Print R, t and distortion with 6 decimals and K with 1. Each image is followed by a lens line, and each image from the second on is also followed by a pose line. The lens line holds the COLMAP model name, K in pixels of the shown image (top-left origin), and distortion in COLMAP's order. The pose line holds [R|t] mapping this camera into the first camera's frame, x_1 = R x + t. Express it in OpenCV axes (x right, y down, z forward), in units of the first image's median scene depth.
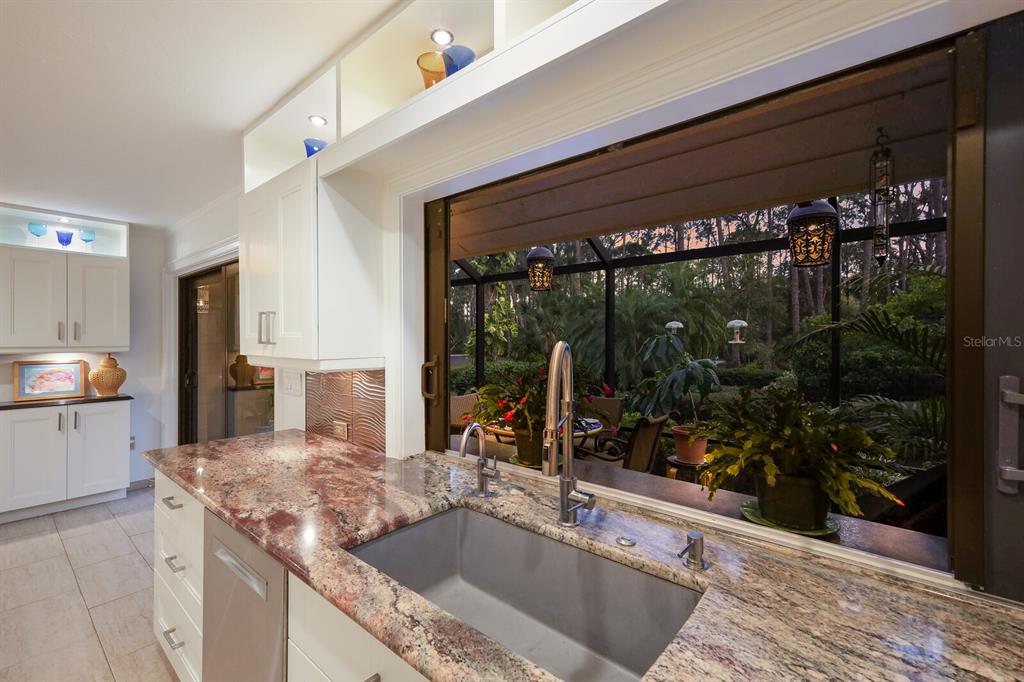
lens RADIAL K [[445.9, 0, 514.8], [0, 445.9, 338.4], [0, 0, 1]] dist [0.012824, 0.000360]
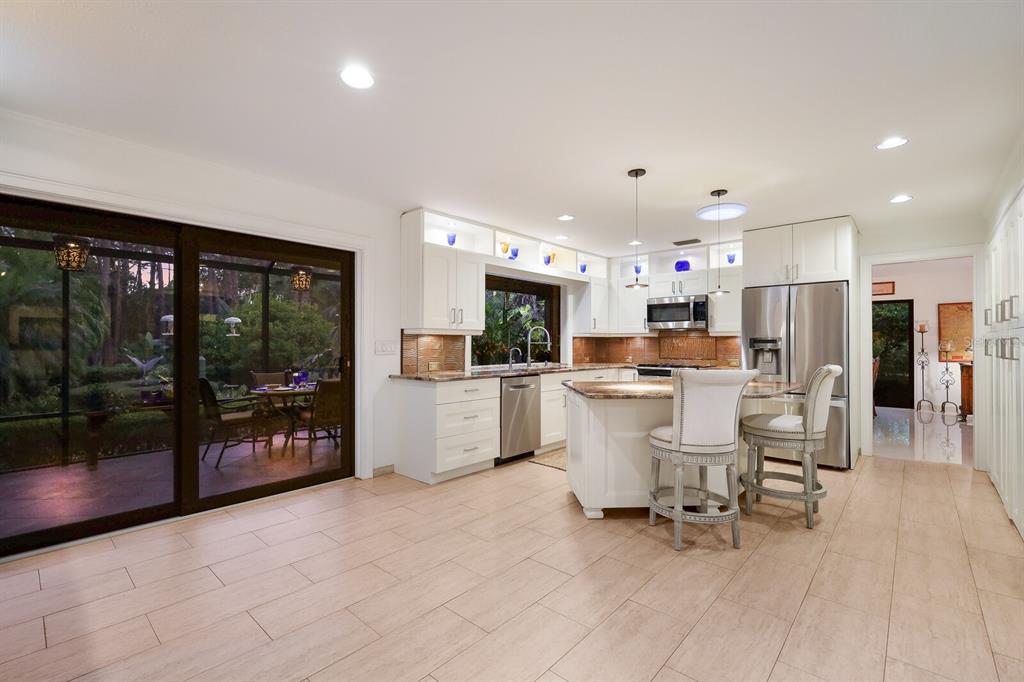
lens RADIAL K [[445.9, 0, 510.6], [0, 445.9, 340.3], [0, 0, 1]] dist [0.012824, 0.000360]
pose [[0.036325, 0.005656, 0.999324, -4.763858], [0.005772, 0.999966, -0.005870, 0.216936], [-0.999323, 0.005982, 0.036291, 0.820114]]
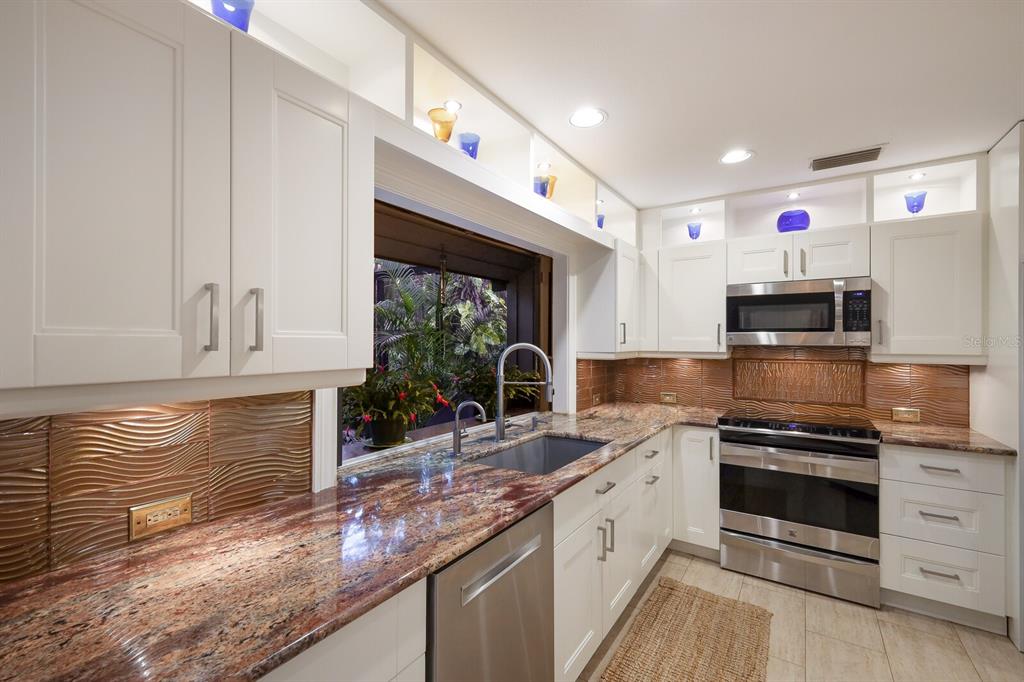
lens RADIAL K [[445.9, 0, 514.3], [0, 445.9, 340.2], [0, 0, 1]] dist [0.012824, 0.000360]
pose [[-0.121702, 0.003366, 0.992561, -1.468139], [0.004949, 0.999984, -0.002784, 0.004725], [-0.992554, 0.004573, -0.121716, 1.001020]]
